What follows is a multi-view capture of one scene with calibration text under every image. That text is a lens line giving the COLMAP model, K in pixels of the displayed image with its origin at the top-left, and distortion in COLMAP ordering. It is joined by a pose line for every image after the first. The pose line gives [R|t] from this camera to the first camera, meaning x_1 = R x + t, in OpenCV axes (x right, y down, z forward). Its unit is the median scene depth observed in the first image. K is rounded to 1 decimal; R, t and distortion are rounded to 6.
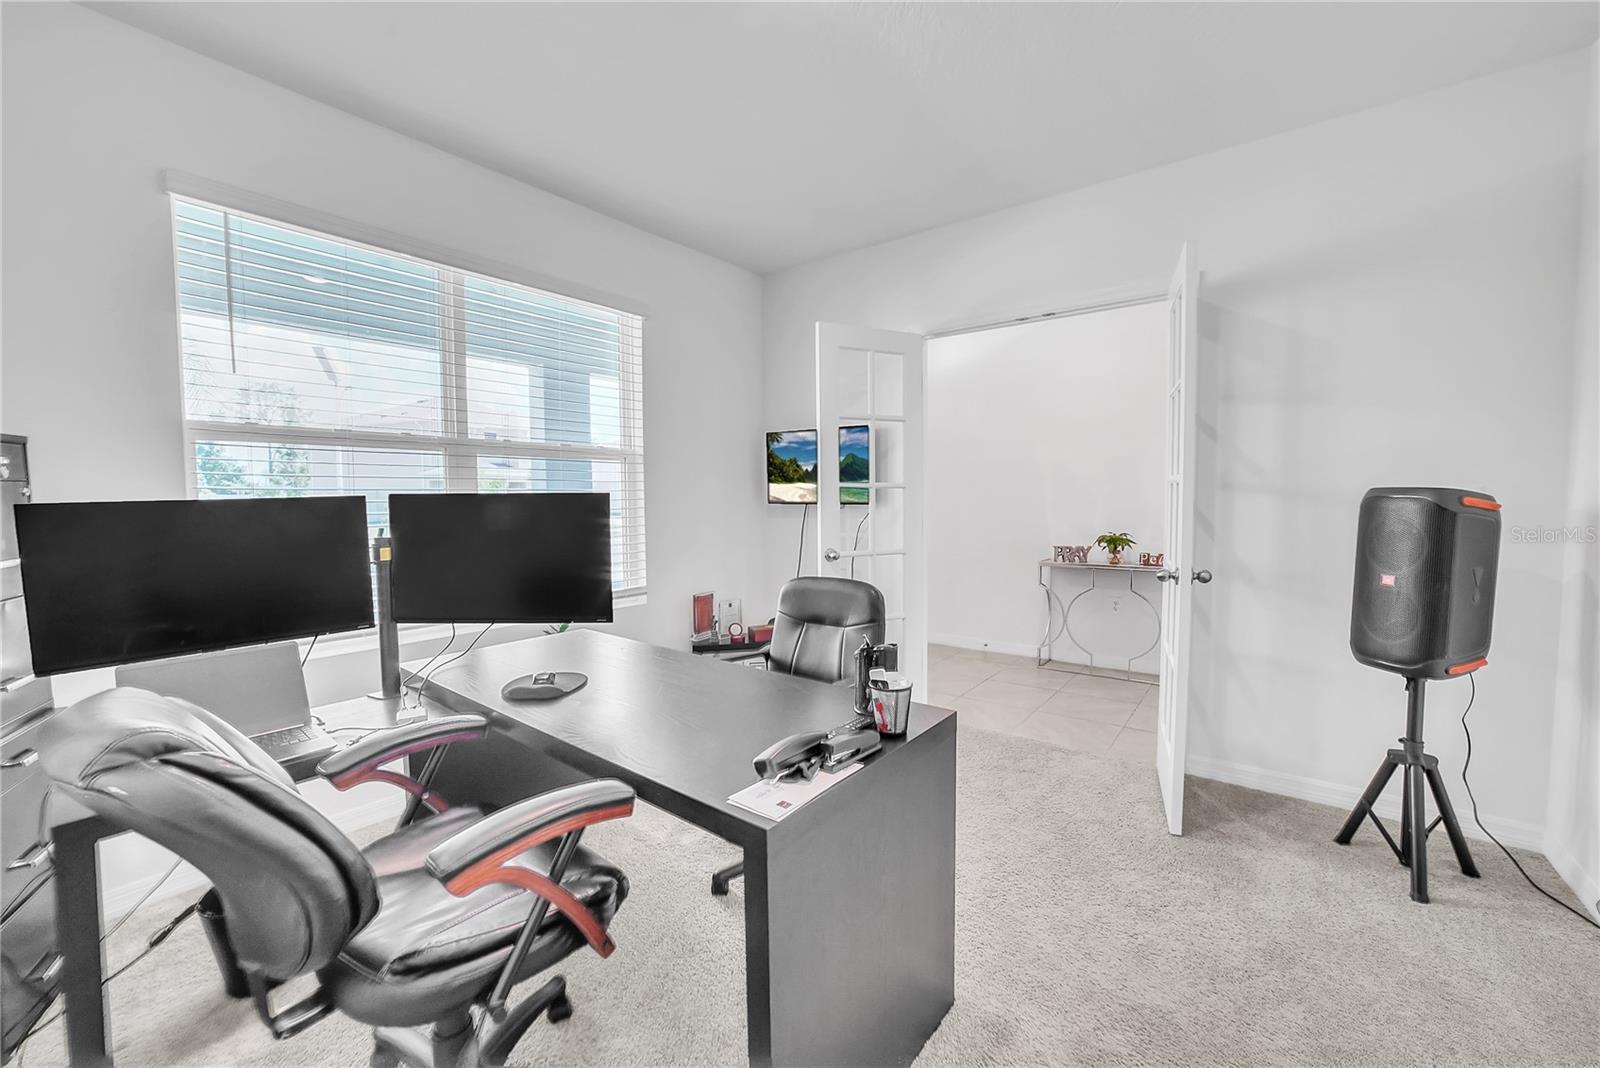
lens RADIAL K [[635.6, 0, 794.3], [0, 635.6, 535.3], [0, 0, 1]] dist [-0.039302, 0.008718]
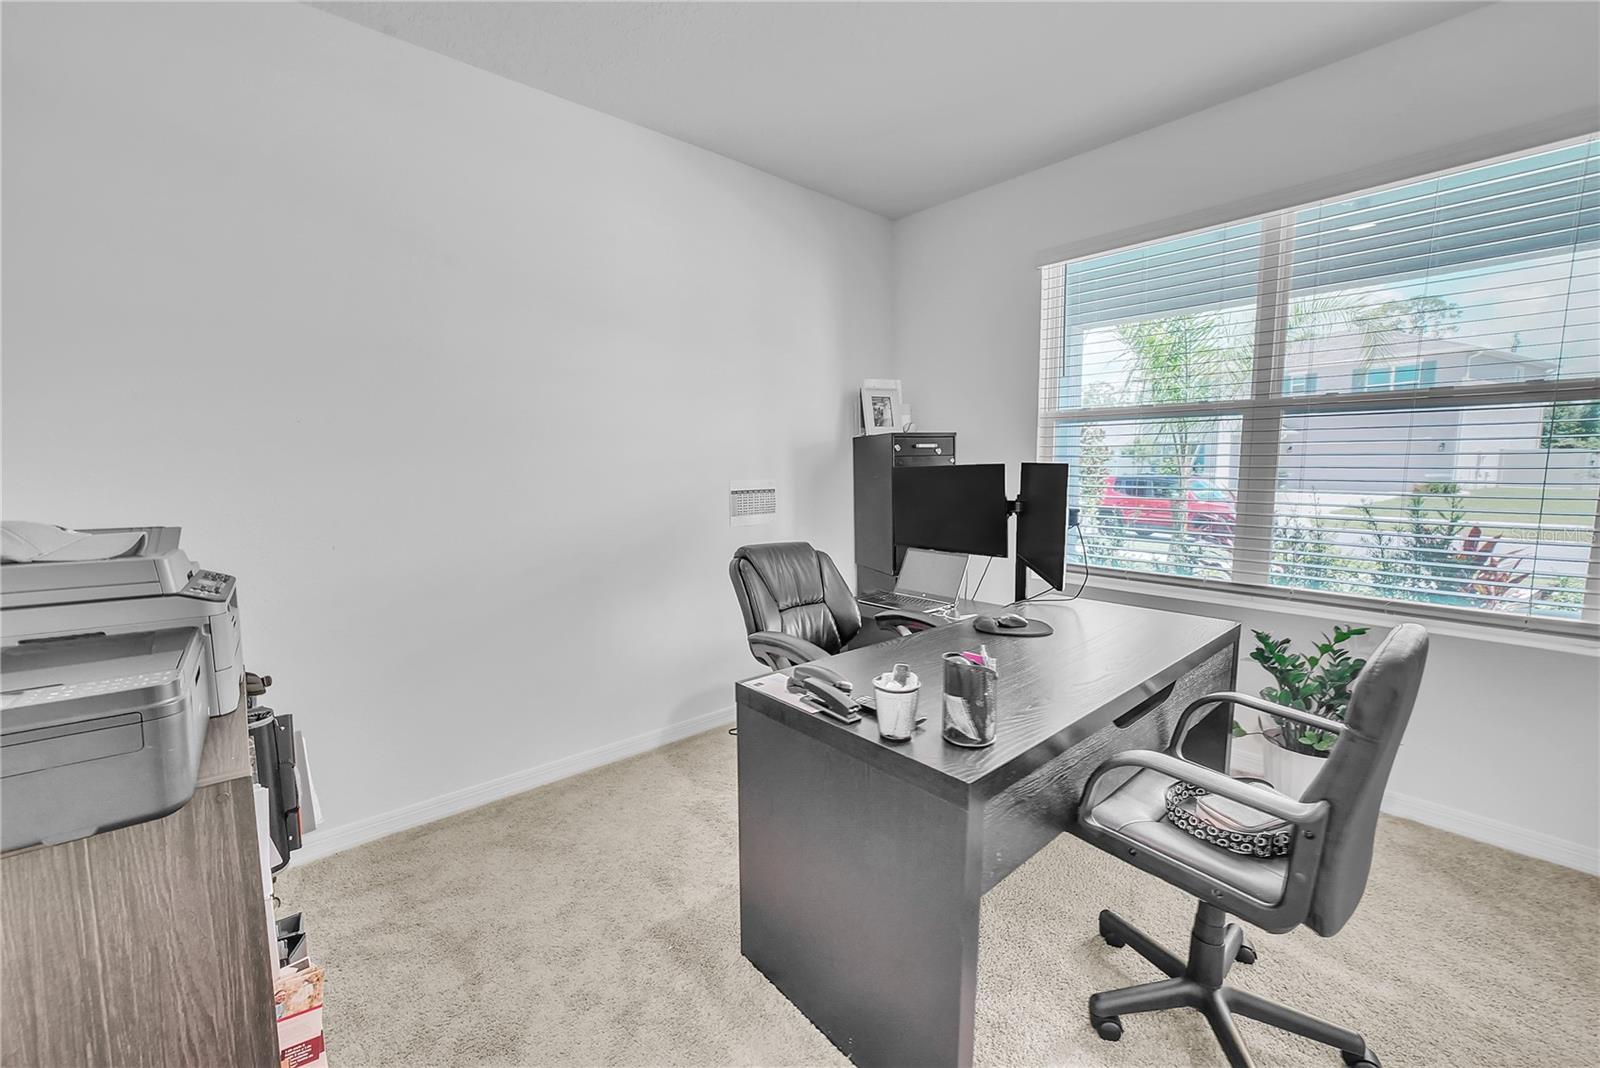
lens RADIAL K [[635.6, 0, 794.3], [0, 635.6, 535.3], [0, 0, 1]] dist [-0.039302, 0.008718]
pose [[-0.145043, 0.114166, -0.982817, 0.696073], [-0.048814, 0.991285, 0.122354, -0.047643], [0.988220, 0.065722, -0.138206, 0.633860]]
